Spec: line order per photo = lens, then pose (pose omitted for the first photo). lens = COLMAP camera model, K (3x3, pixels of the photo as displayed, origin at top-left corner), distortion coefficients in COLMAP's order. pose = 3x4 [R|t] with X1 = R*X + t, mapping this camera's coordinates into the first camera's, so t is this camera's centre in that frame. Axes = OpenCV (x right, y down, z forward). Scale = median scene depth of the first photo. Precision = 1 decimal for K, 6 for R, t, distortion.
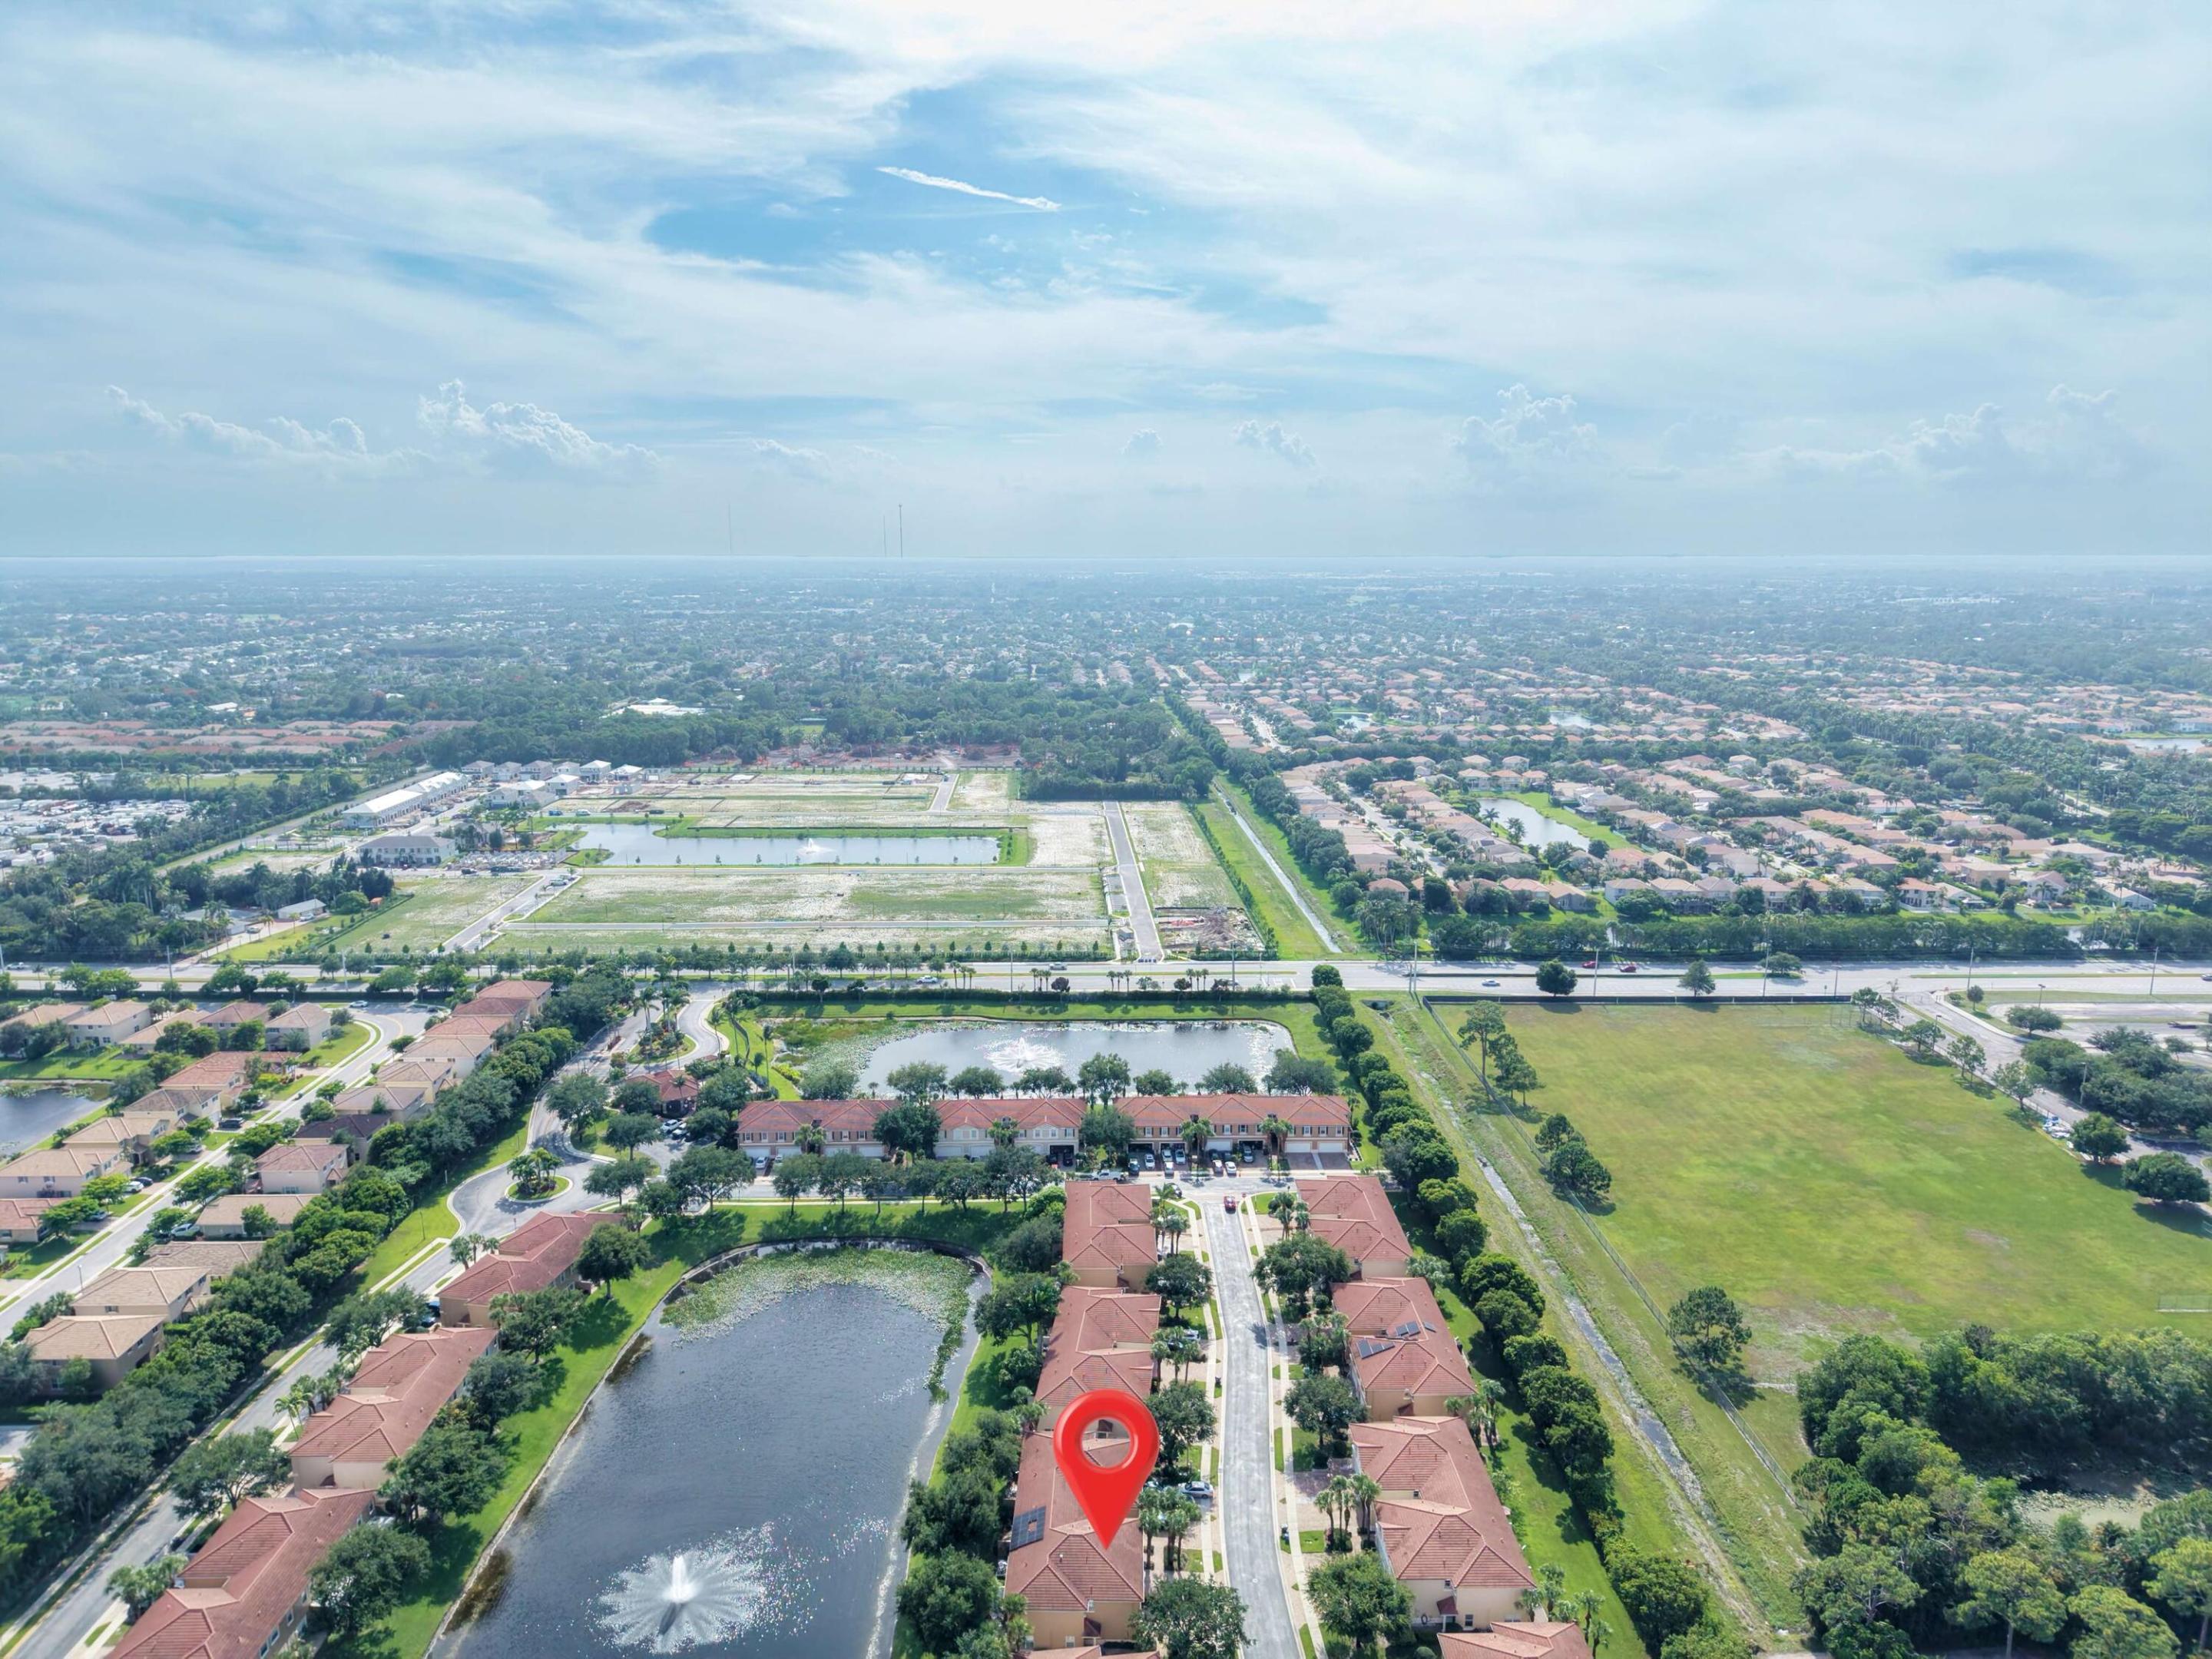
lens RADIAL K [[1413.5, 0, 1095.7], [0, 1413.5, 831.6], [0, 0, 1]] dist [0.025177, -0.012076]
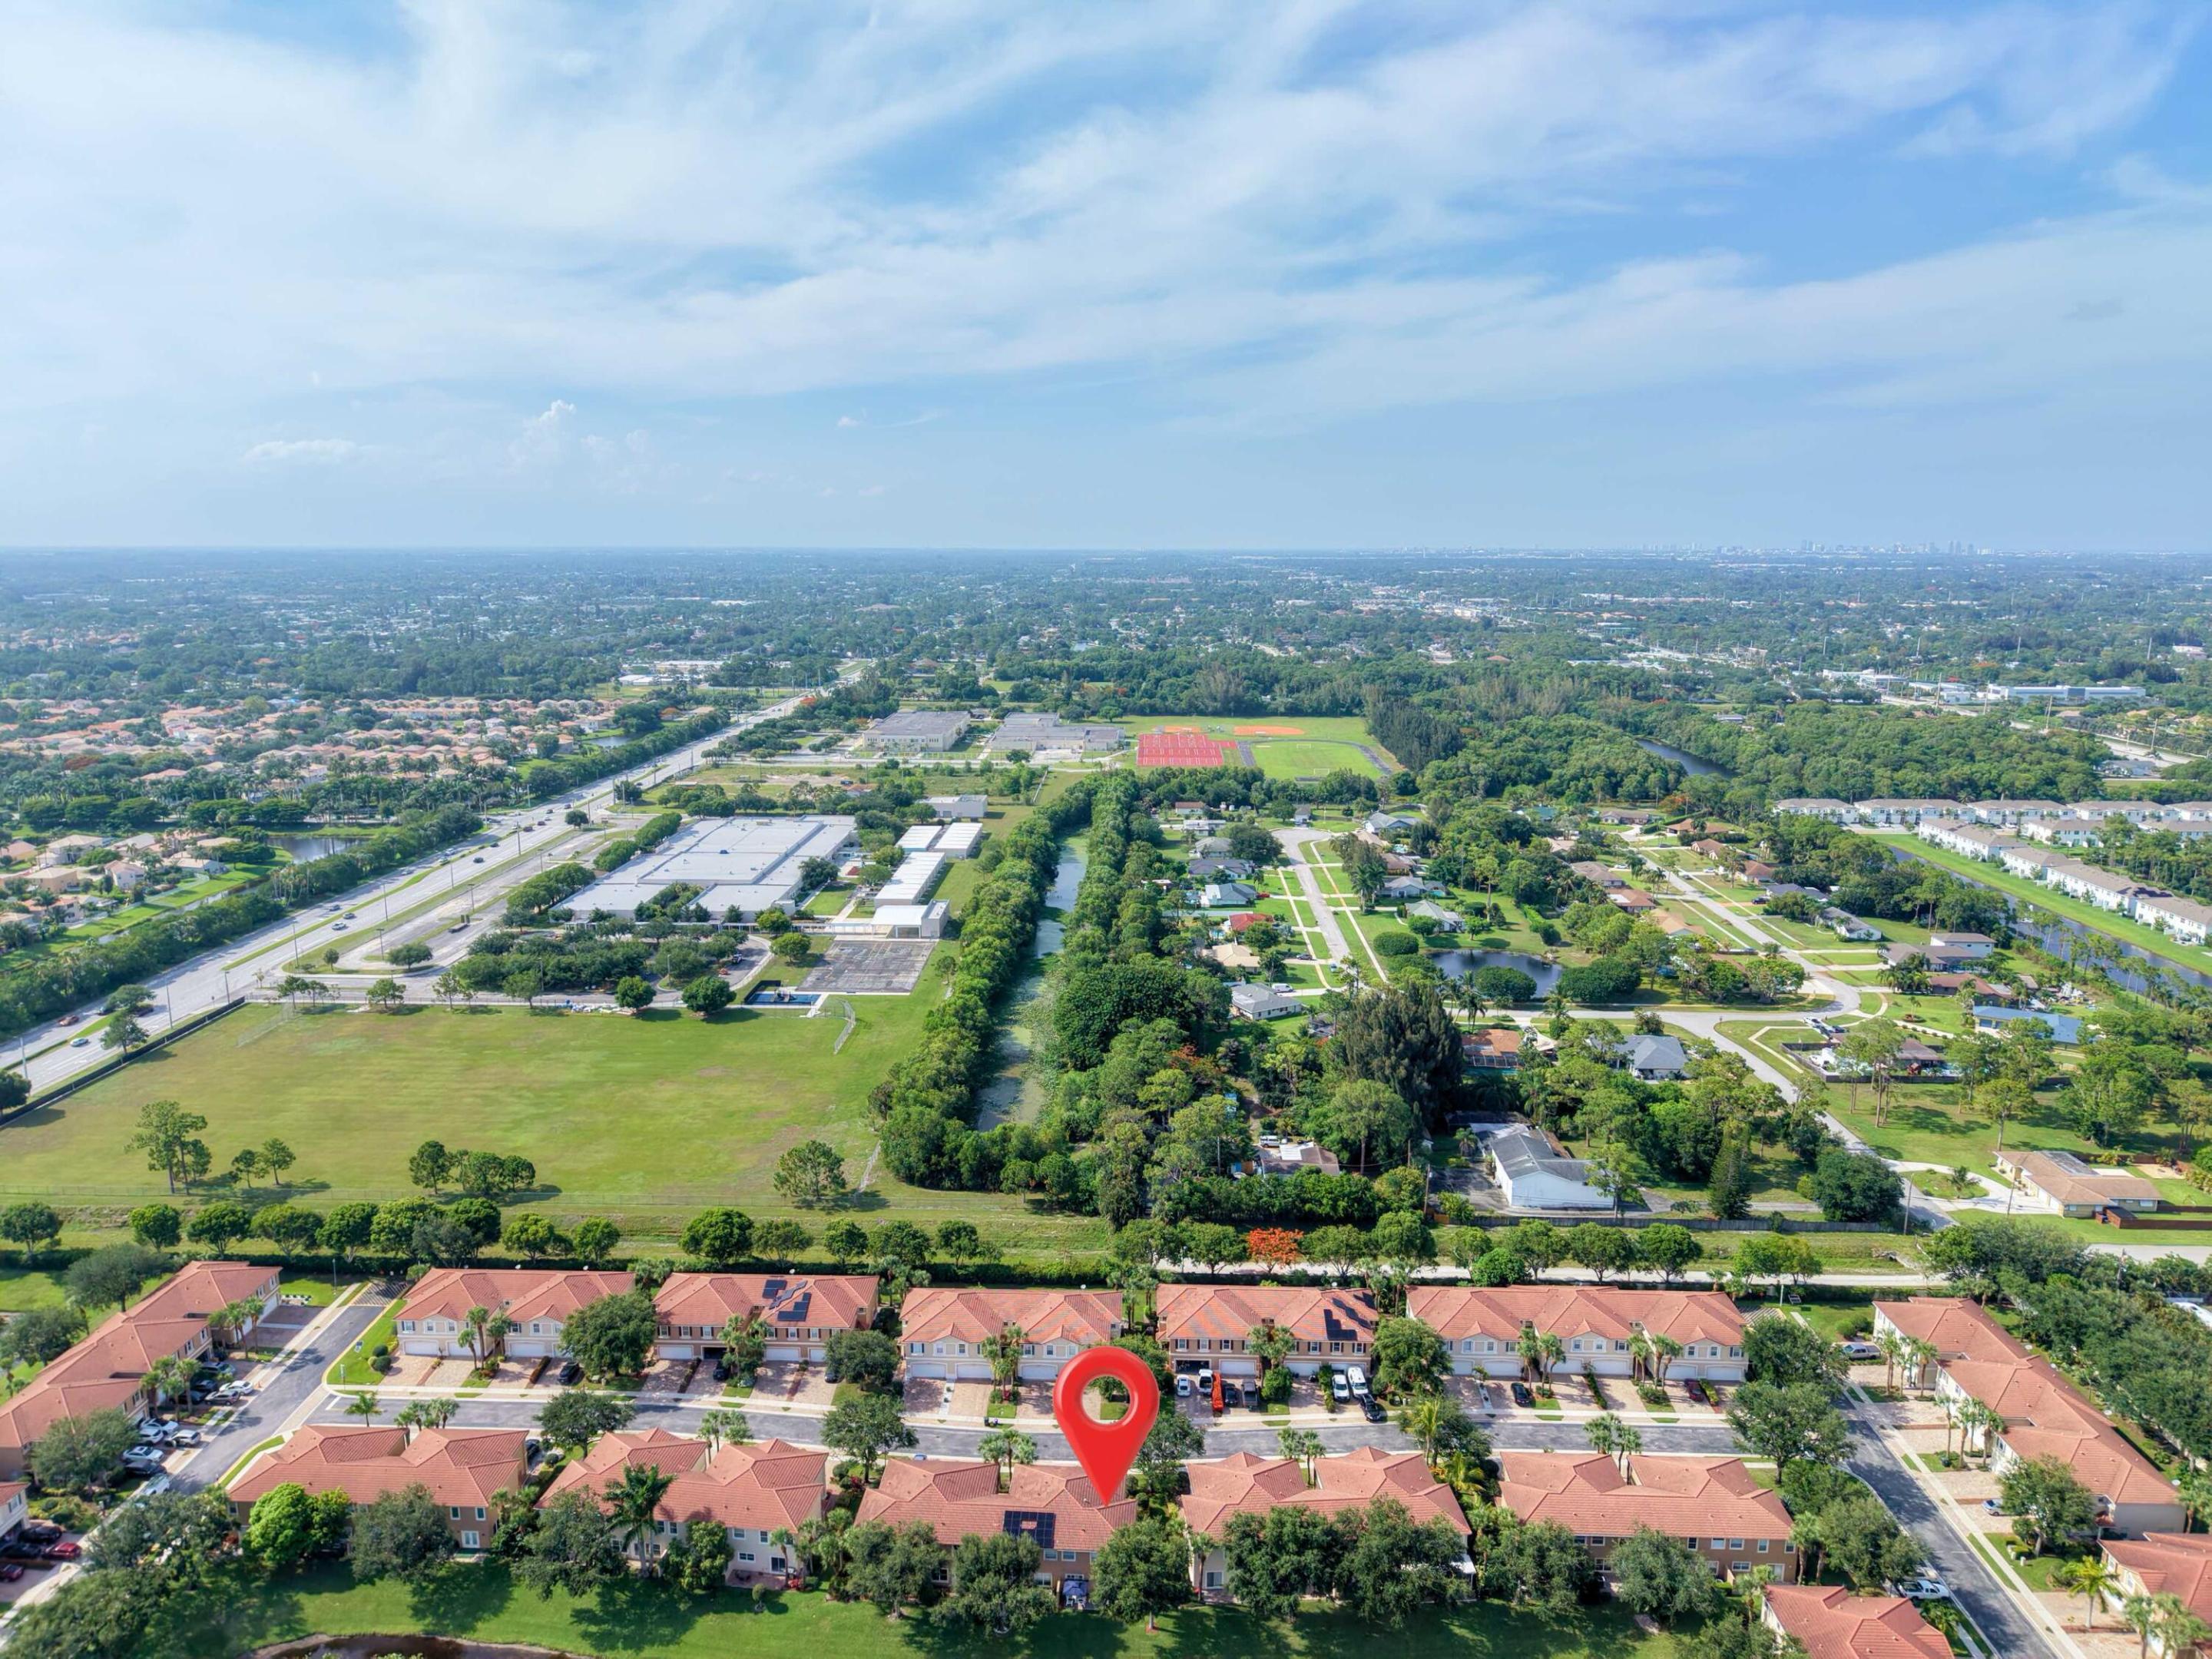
lens RADIAL K [[1413.5, 0, 1103.4], [0, 1413.5, 829.1], [0, 0, 1]] dist [0.025177, -0.012076]
pose [[0.056735, -0.191528, 0.979846, -0.505093], [0.188116, 0.965899, 0.177909, -0.079176], [-0.980507, 0.174231, 0.090830, 0.432006]]
